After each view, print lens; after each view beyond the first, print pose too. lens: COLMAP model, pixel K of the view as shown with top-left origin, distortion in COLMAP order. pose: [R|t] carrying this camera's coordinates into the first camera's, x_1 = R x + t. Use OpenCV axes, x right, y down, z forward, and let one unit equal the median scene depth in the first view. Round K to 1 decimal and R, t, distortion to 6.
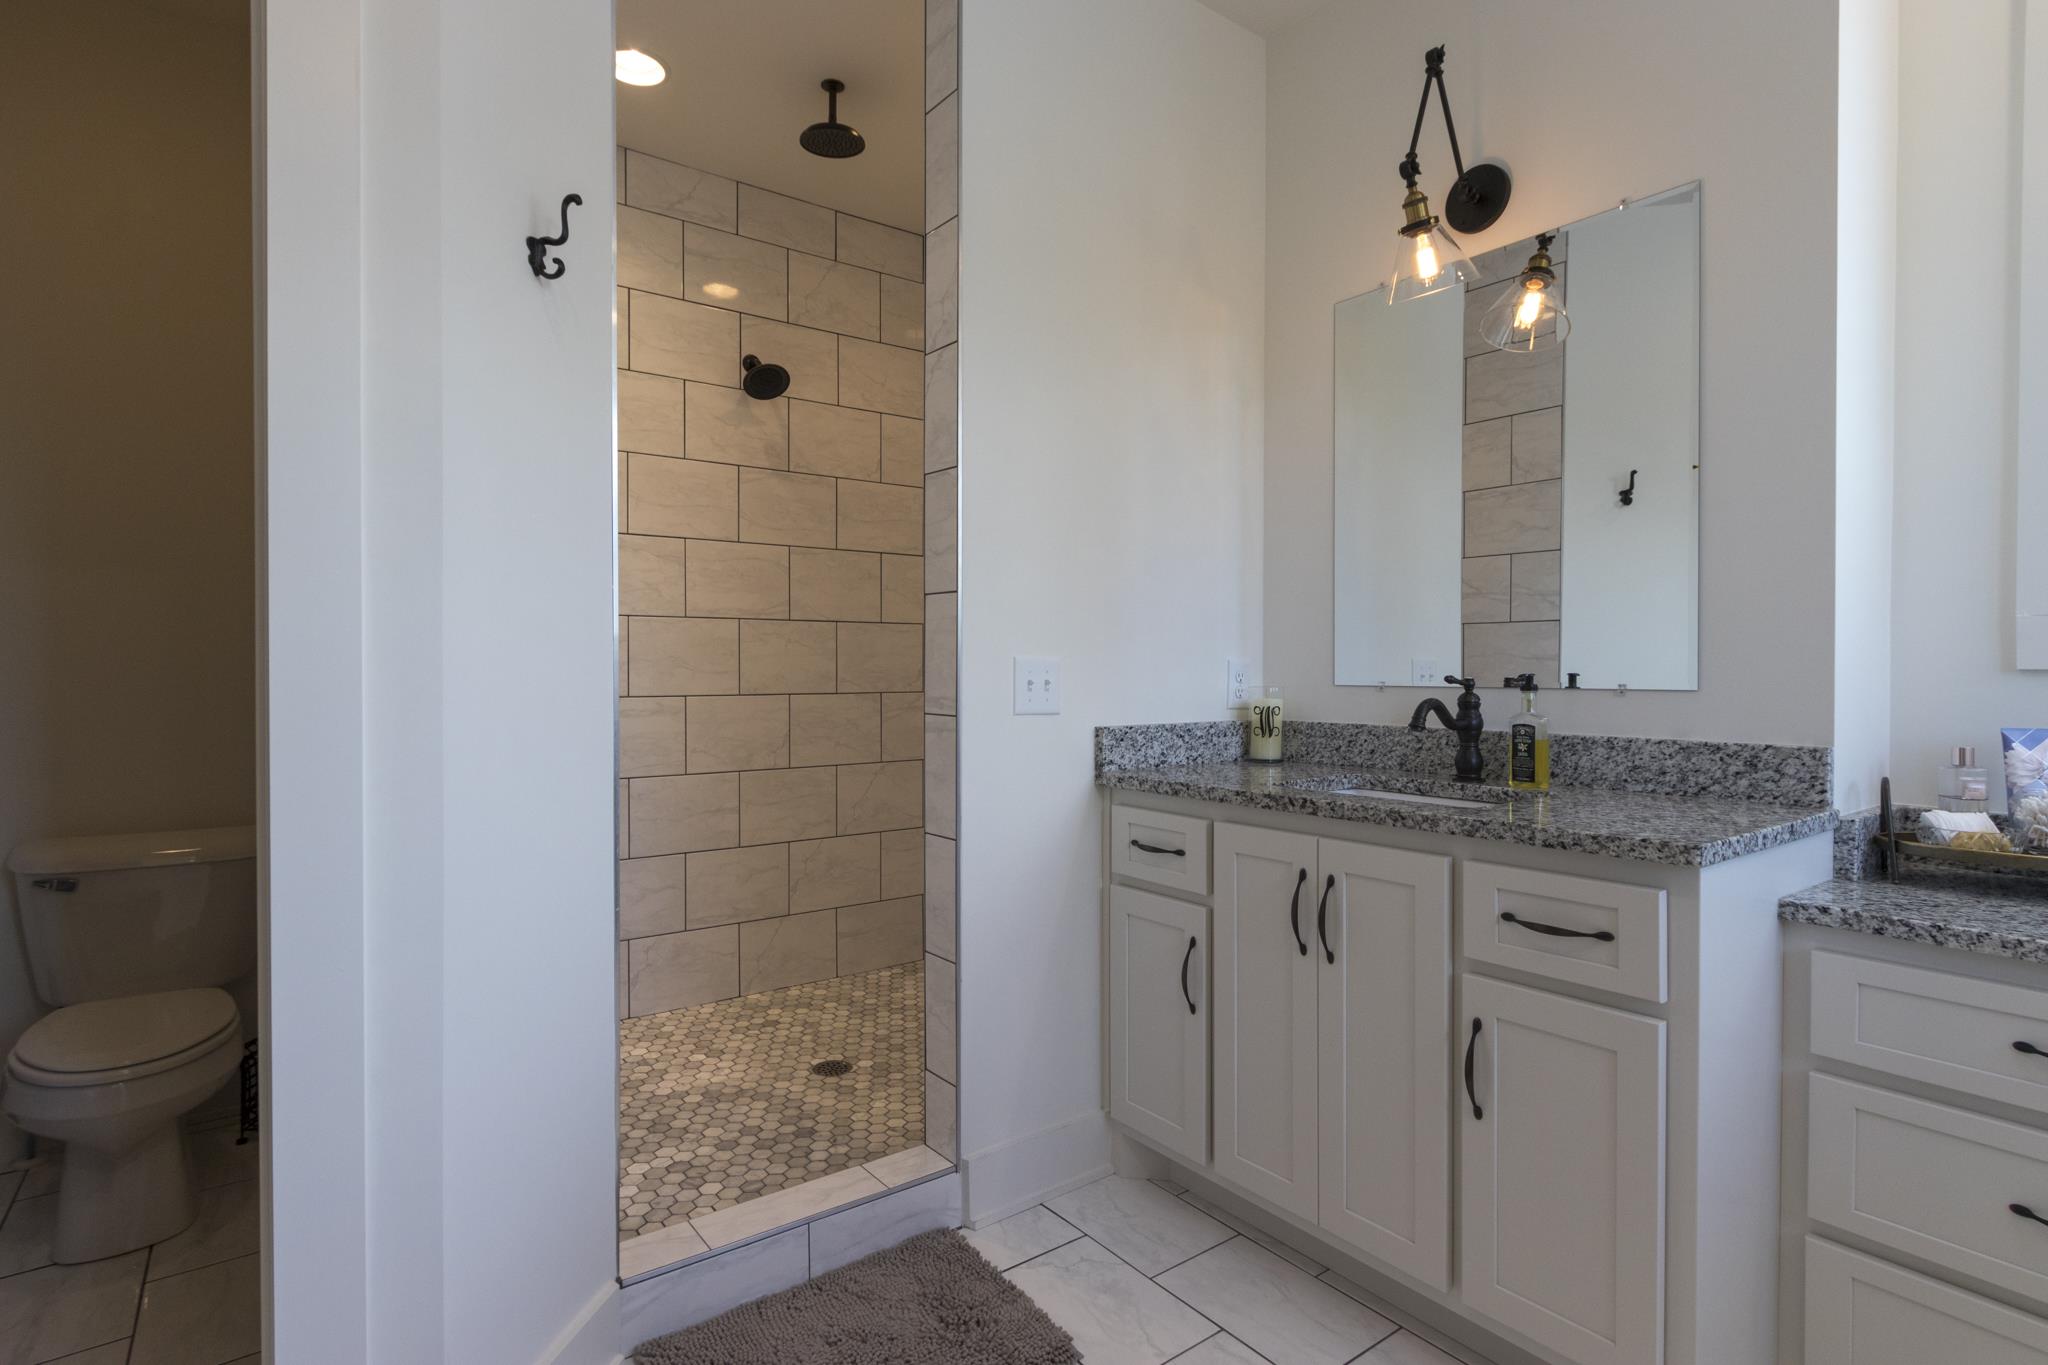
lens RADIAL K [[1027.5, 0, 1024.0], [0, 1027.5, 682.5], [0, 0, 1]] dist [-0.002931, -0.000546]
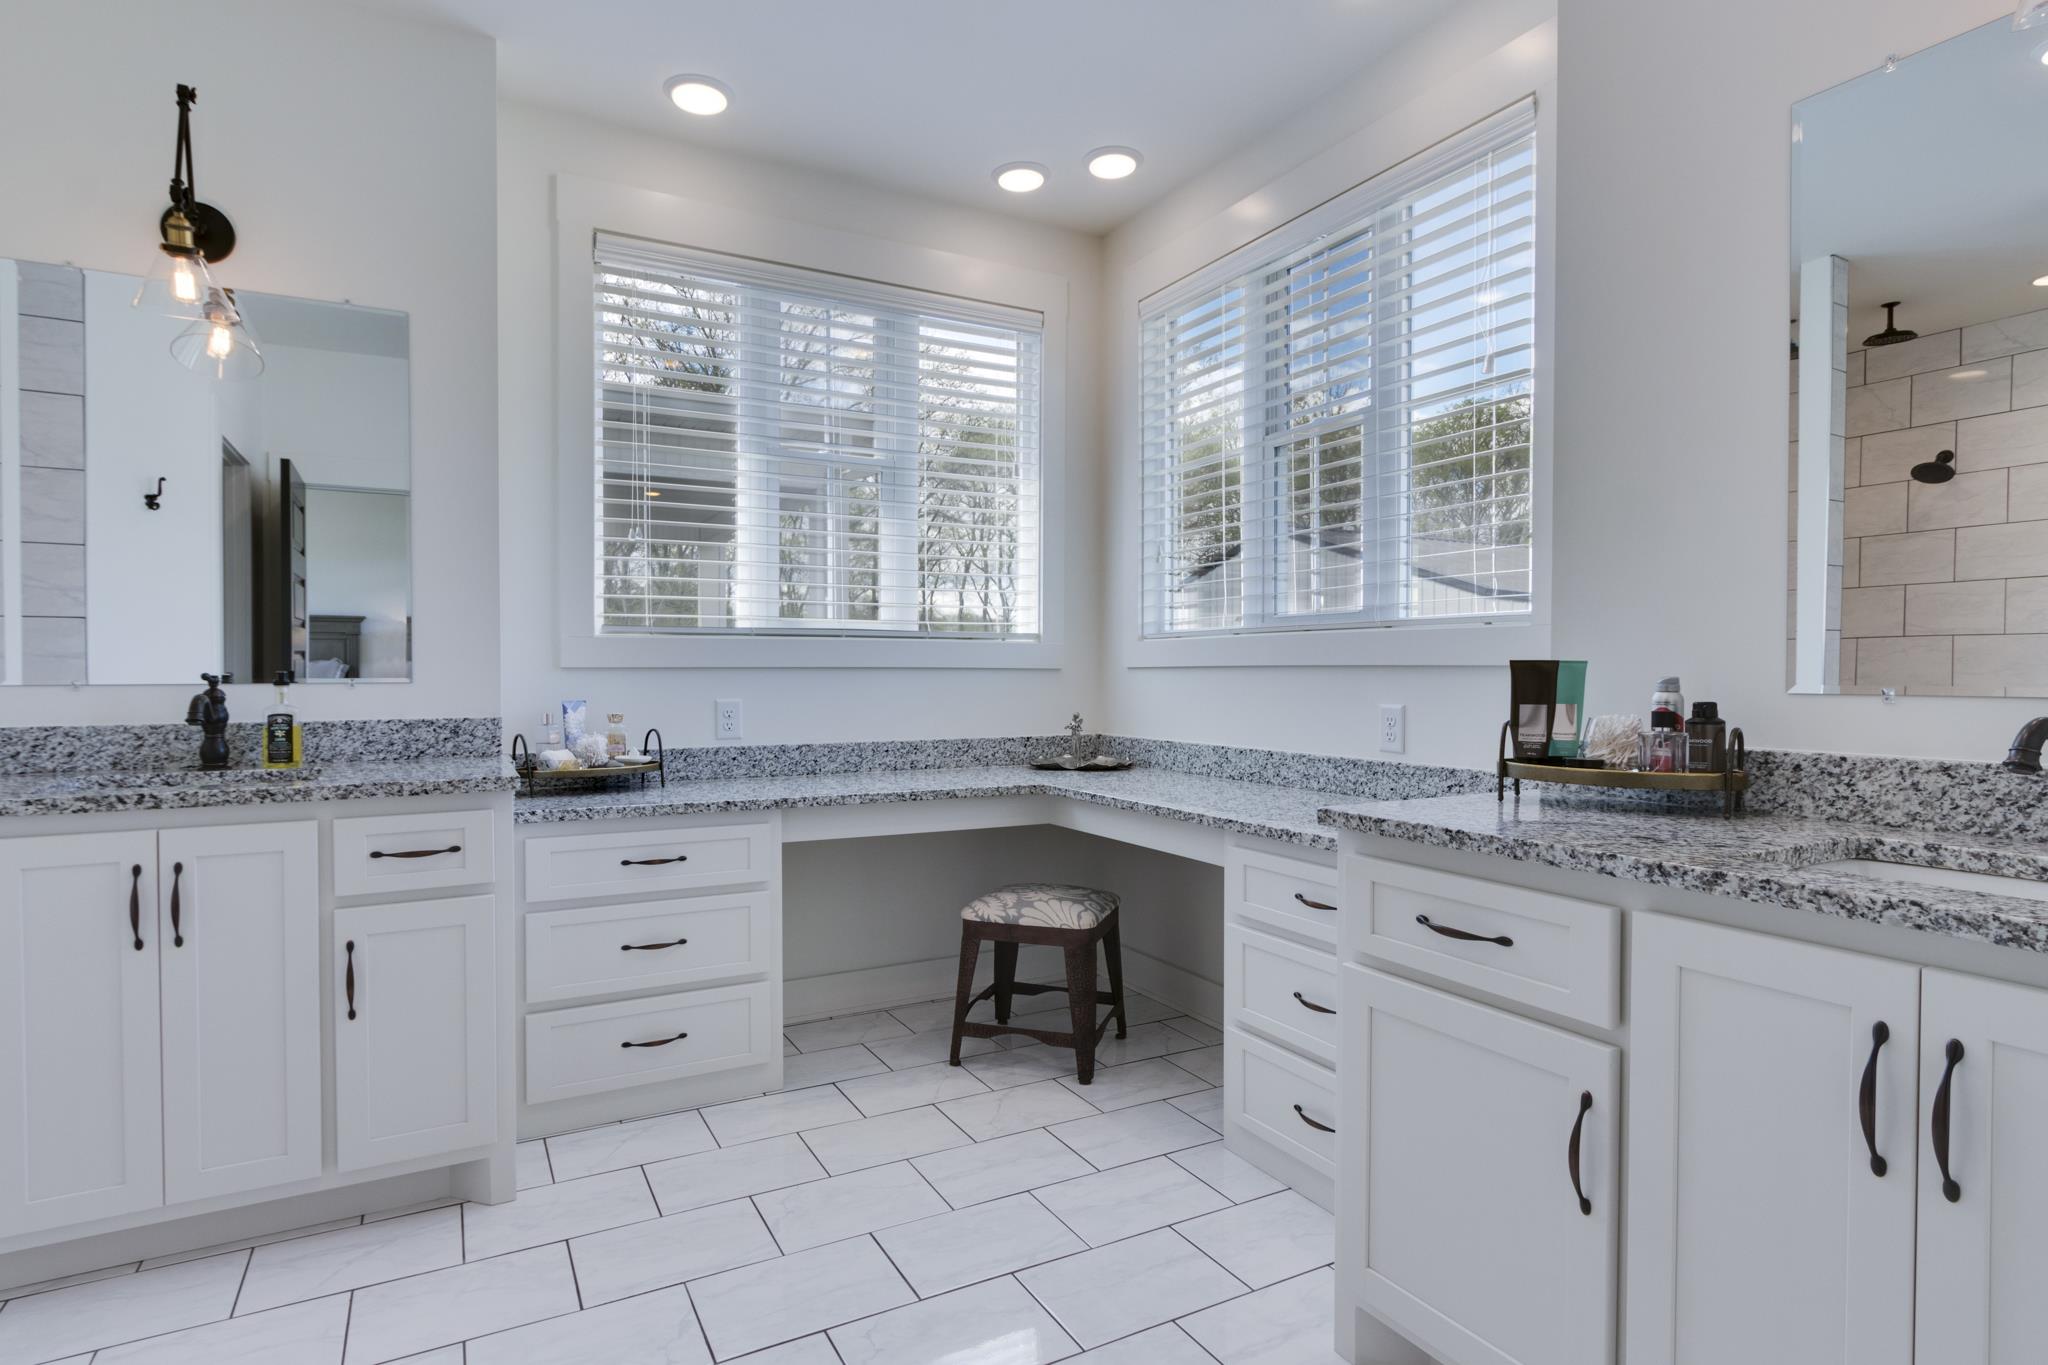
lens RADIAL K [[1027.5, 0, 1024.0], [0, 1027.5, 682.5], [0, 0, 1]] dist [-0.002931, -0.000546]
pose [[0.130413, -0.014543, 0.991353, -0.583526], [0.014928, 0.999808, 0.012704, 0.002369], [-0.991347, 0.013142, 0.130605, -0.000317]]
